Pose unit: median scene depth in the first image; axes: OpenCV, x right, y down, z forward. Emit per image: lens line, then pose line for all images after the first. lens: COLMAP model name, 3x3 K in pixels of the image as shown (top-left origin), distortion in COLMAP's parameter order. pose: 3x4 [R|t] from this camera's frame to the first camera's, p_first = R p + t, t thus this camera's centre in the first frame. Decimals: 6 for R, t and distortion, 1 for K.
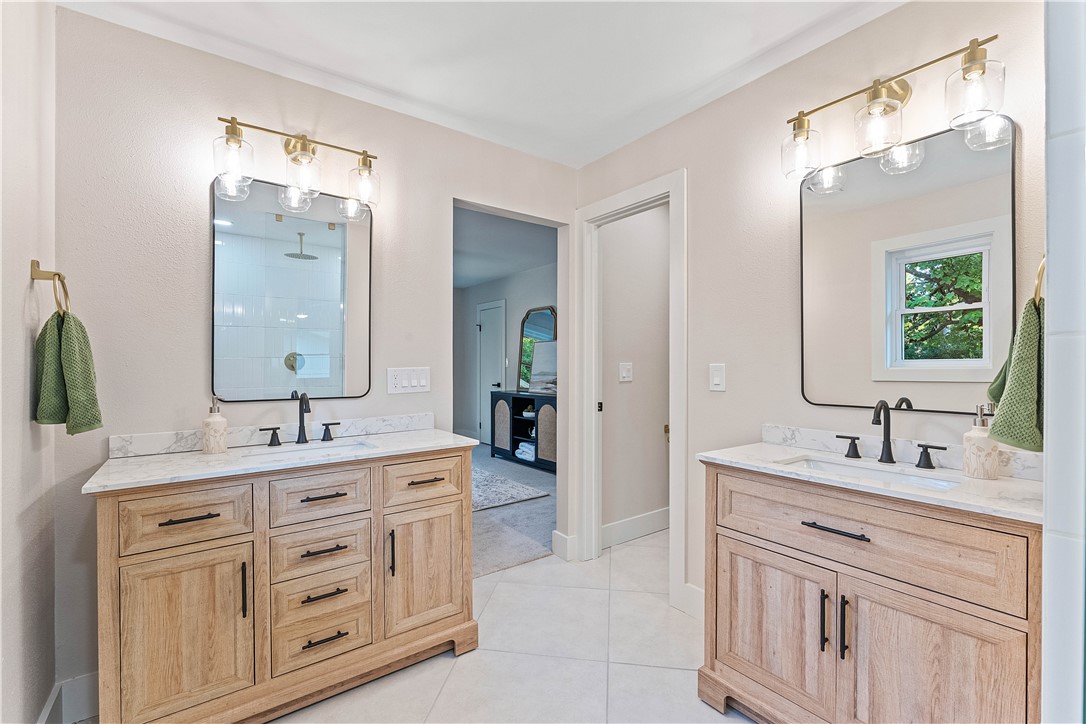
lens RADIAL K [[472.9, 0, 543.0], [0, 472.9, 362.0], [0, 0, 1]] dist [0.000809, -0.000042]
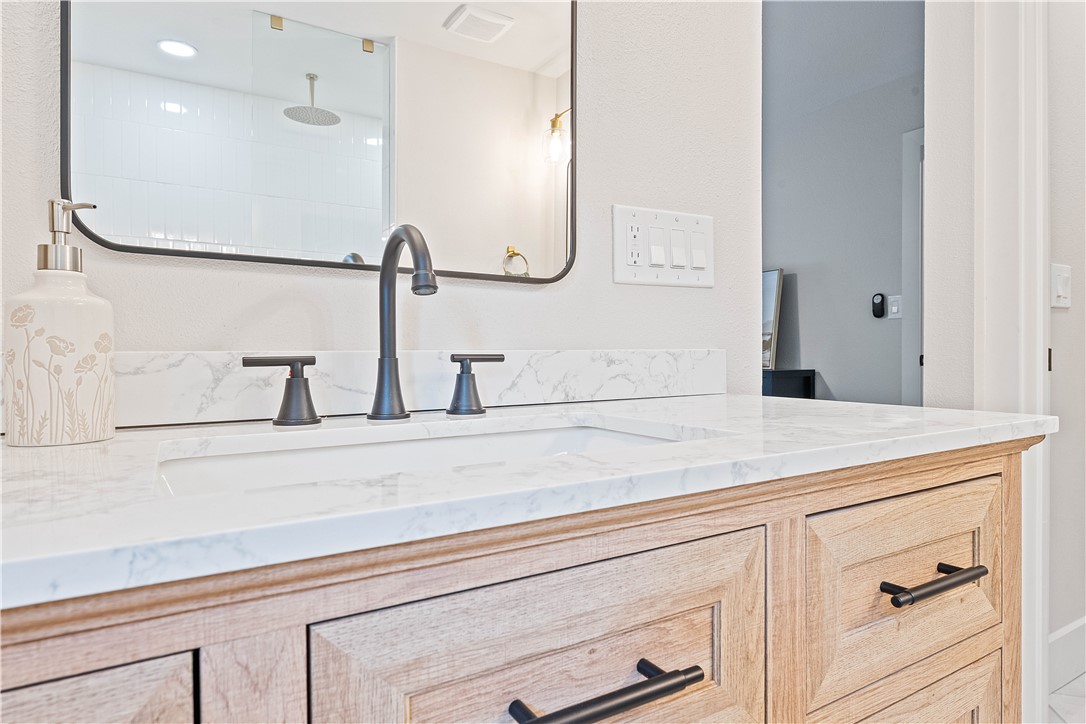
lens RADIAL K [[630.2, 0, 543.0], [0, 630.2, 362.0], [0, 0, 1]] dist [0.000480, -0.000276]
pose [[0.995360, -0.000217, -0.096219, -0.394623], [0.001631, 0.999892, 0.014619, 0.136313], [0.096206, -0.014708, 0.995253, 0.659263]]
